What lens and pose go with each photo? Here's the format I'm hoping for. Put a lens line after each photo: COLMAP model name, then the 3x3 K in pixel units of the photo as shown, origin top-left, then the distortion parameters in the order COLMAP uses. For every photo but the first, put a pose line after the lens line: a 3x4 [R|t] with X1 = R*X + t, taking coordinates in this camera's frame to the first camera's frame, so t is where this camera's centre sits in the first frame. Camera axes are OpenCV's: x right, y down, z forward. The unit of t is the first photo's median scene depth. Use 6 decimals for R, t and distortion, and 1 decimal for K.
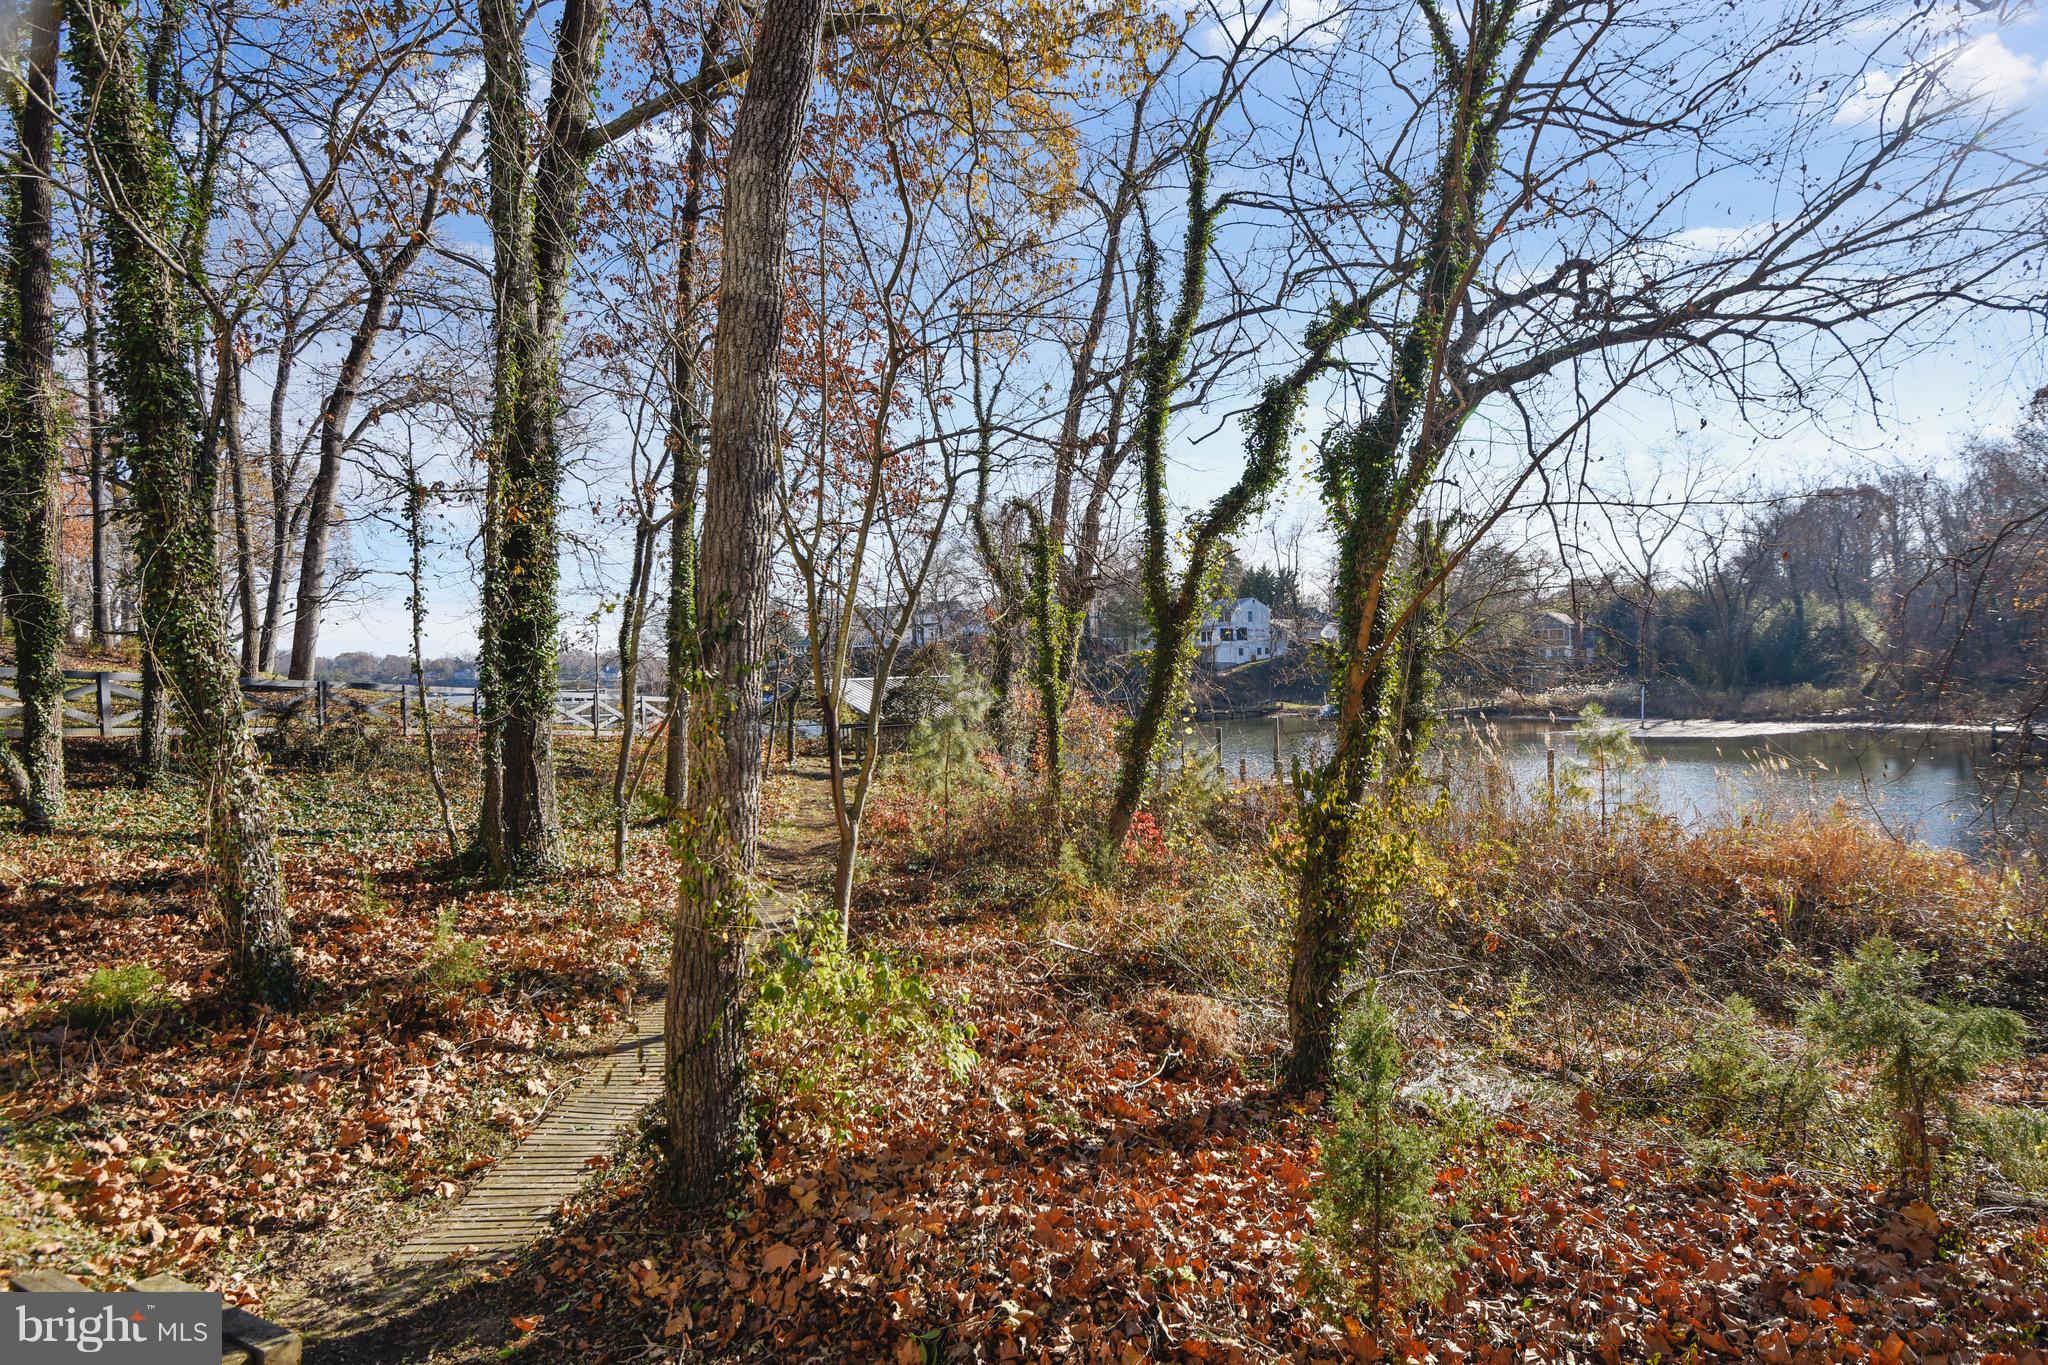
lens RADIAL K [[1082.7, 0, 1014.9], [0, 1082.7, 683.9], [0, 0, 1]] dist [-0.014795, -0.003790]
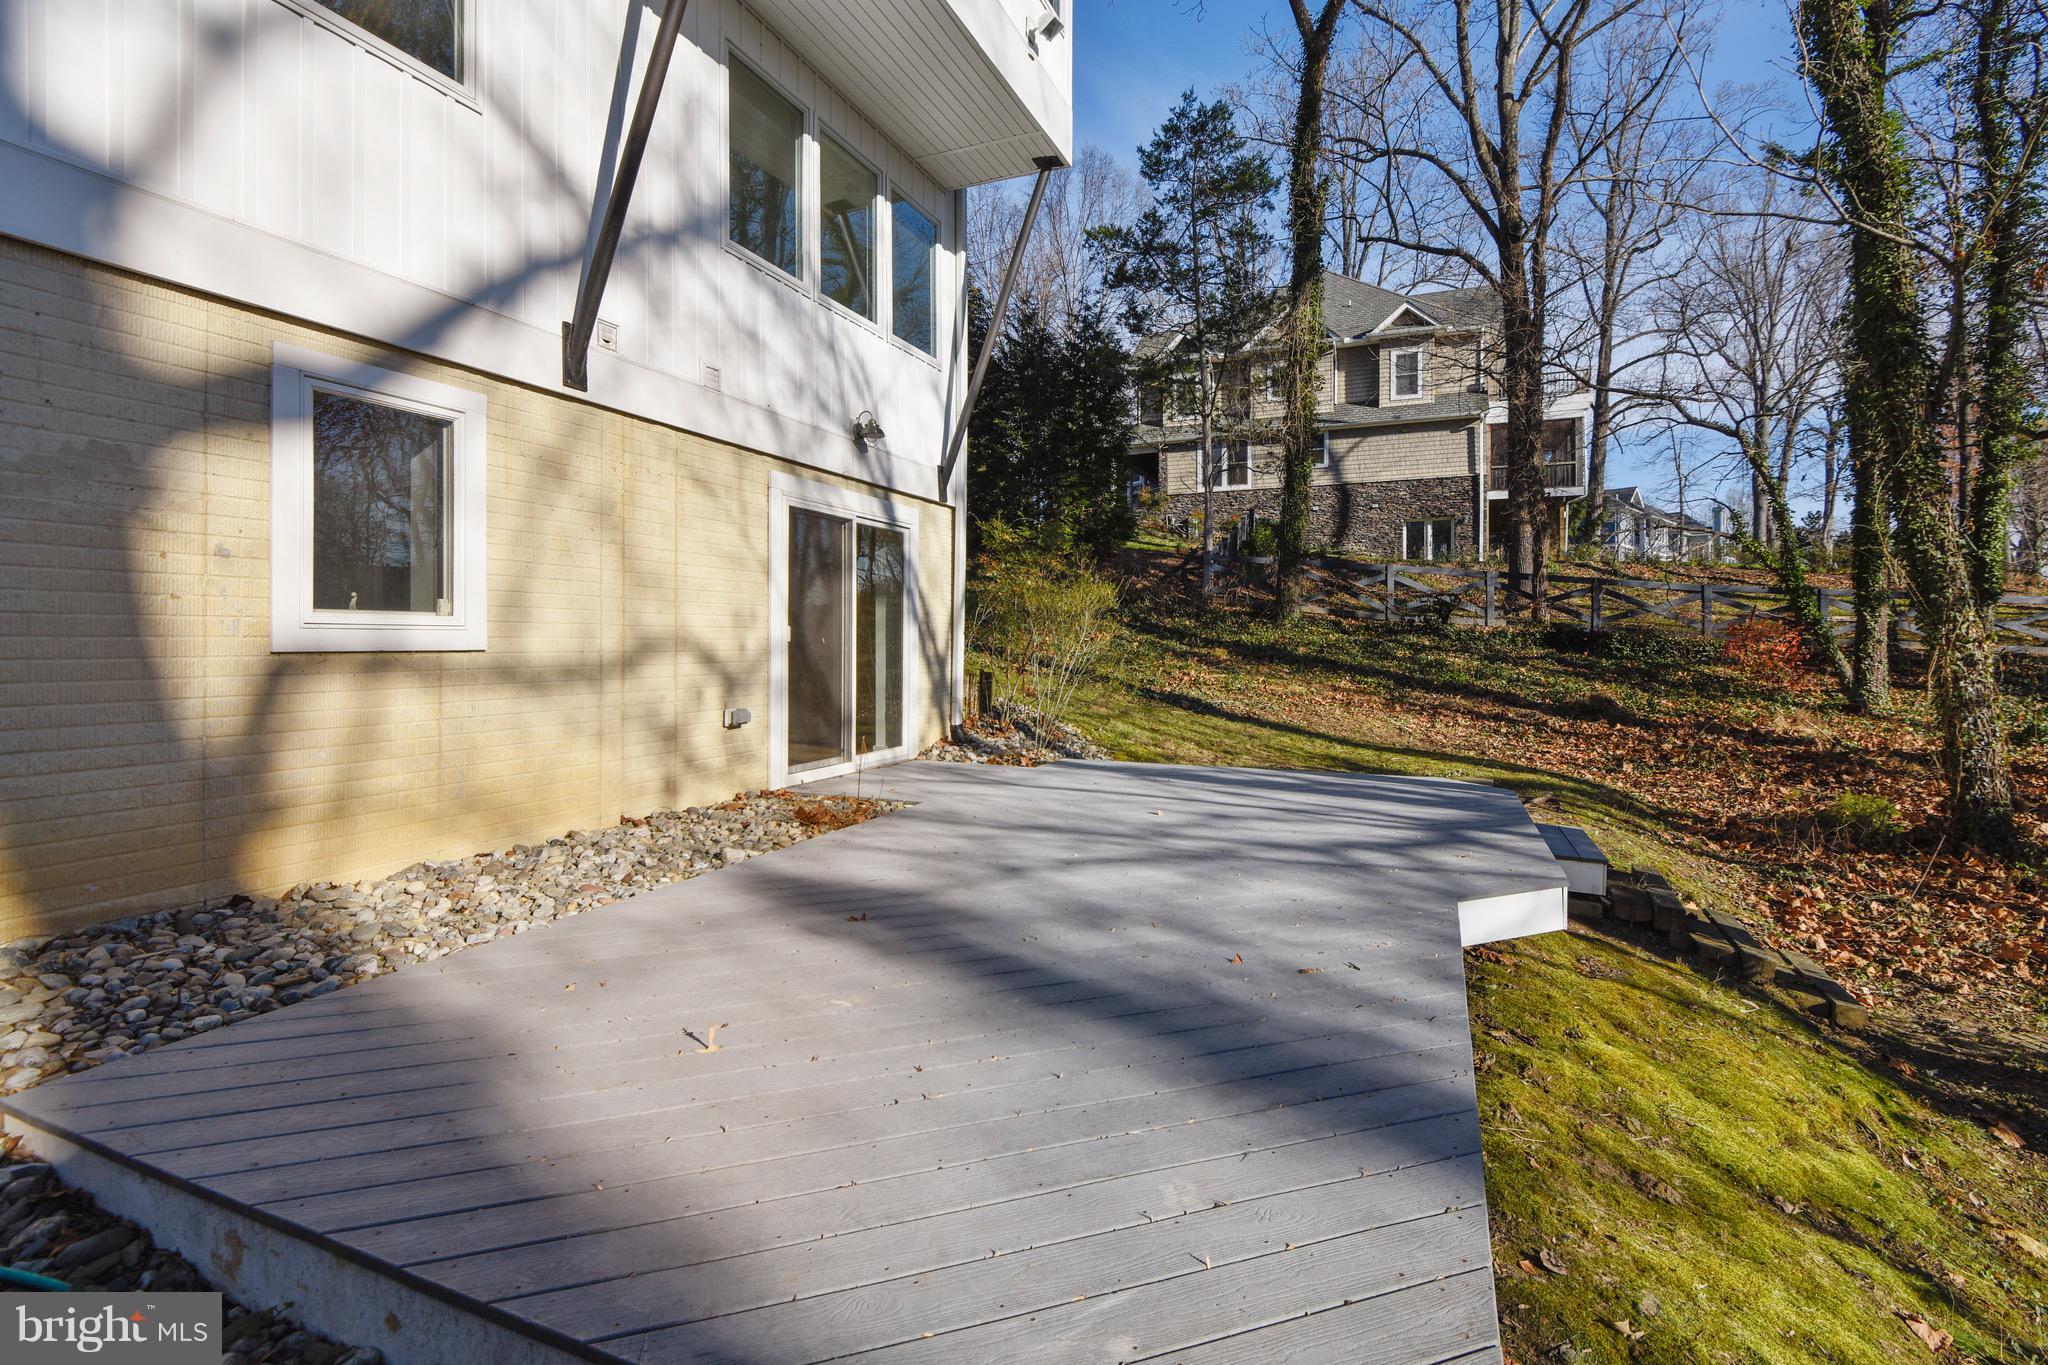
lens RADIAL K [[946.2, 0, 1019.1], [0, 946.2, 648.9], [0, 0, 1]] dist [-0.002551, -0.001022]
pose [[0.046792, 0.033814, -0.998332, 0.155493], [-0.011538, 0.999379, 0.033309, 0.034716], [0.998838, 0.009960, 0.047153, -0.054325]]
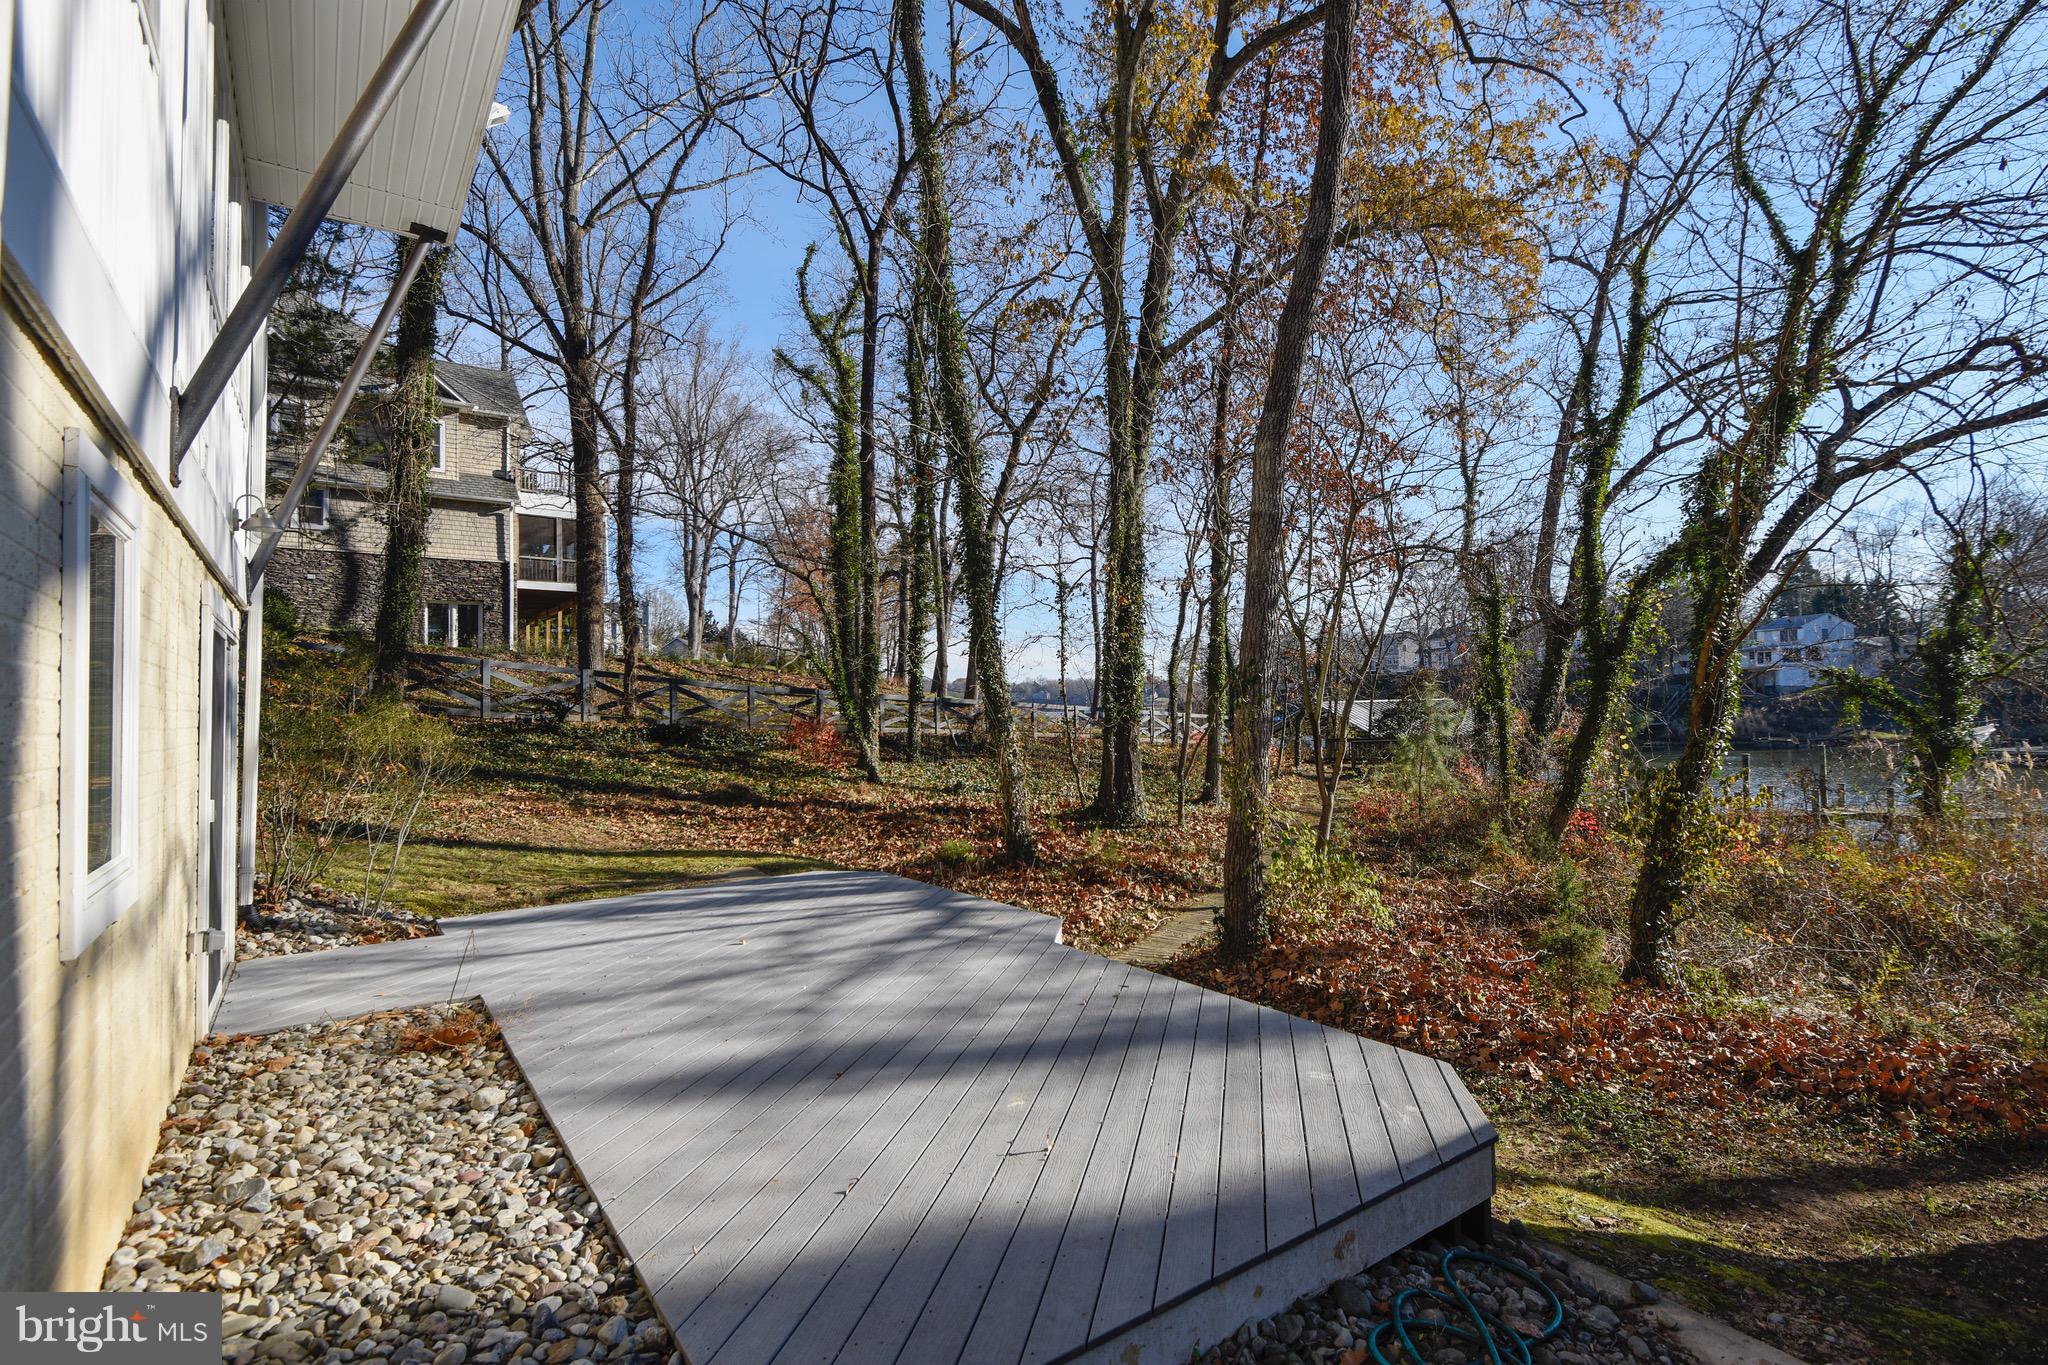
lens RADIAL K [[971.6, 0, 1022.3], [0, 971.6, 688.4], [0, 0, 1]] dist [0.004345, -0.000479]
pose [[0.884706, 0.000705, -0.466149, 0.084332], [-0.008502, 0.999857, -0.014624, -0.000297], [0.466072, 0.016901, 0.884585, -0.348812]]
